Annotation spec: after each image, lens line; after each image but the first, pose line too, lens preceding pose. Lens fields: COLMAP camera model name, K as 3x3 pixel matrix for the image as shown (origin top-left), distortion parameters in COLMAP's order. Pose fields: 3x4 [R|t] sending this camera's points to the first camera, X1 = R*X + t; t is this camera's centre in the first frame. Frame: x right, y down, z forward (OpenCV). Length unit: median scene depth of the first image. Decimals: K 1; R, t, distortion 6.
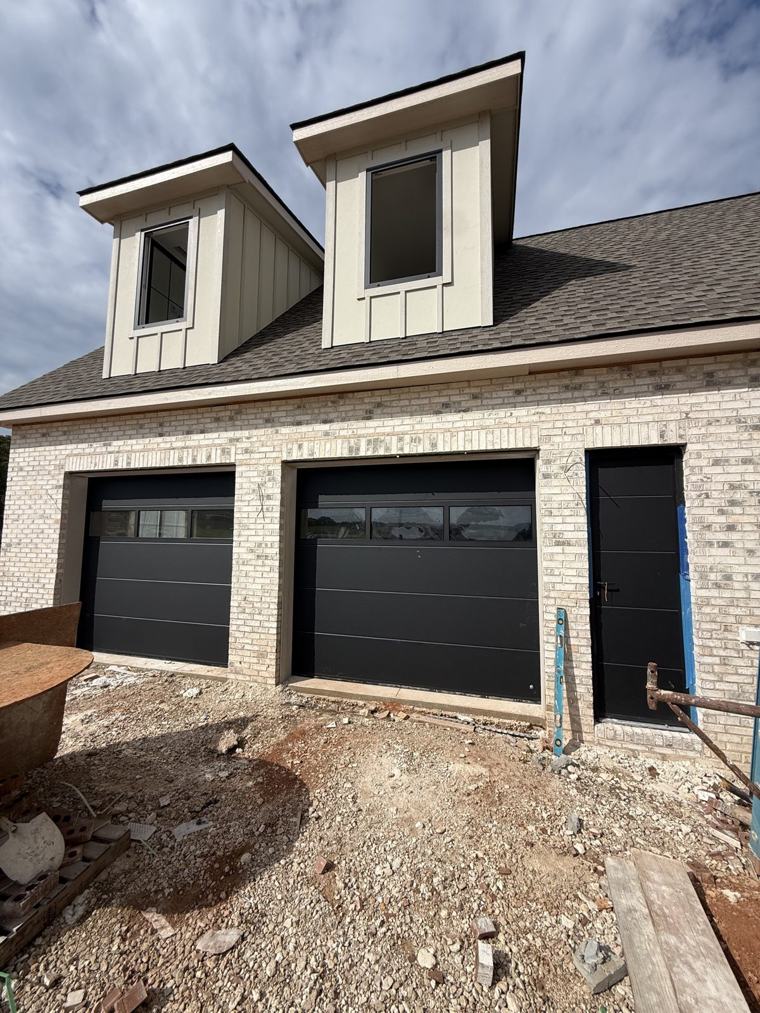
lens RADIAL K [[399.3, 0, 380.0], [0, 399.3, 506.5], [0, 0, 1]] dist [-0.002304, 0.000210]
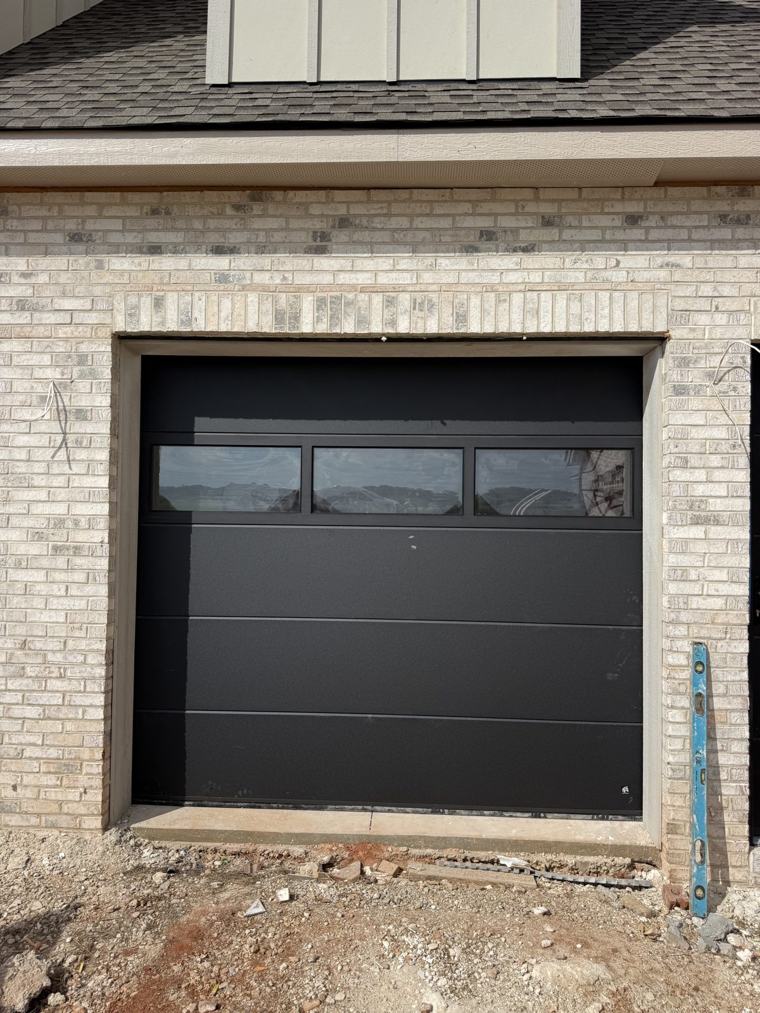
lens RADIAL K [[709.3, 0, 379.9], [0, 709.3, 515.7], [0, 0, 1]] dist [0.031127, -0.035858]
pose [[0.971565, 0.008893, 0.236604, -0.161033], [-0.024158, 0.997802, 0.061699, 0.034781], [-0.235536, -0.065661, 0.969645, 0.172307]]
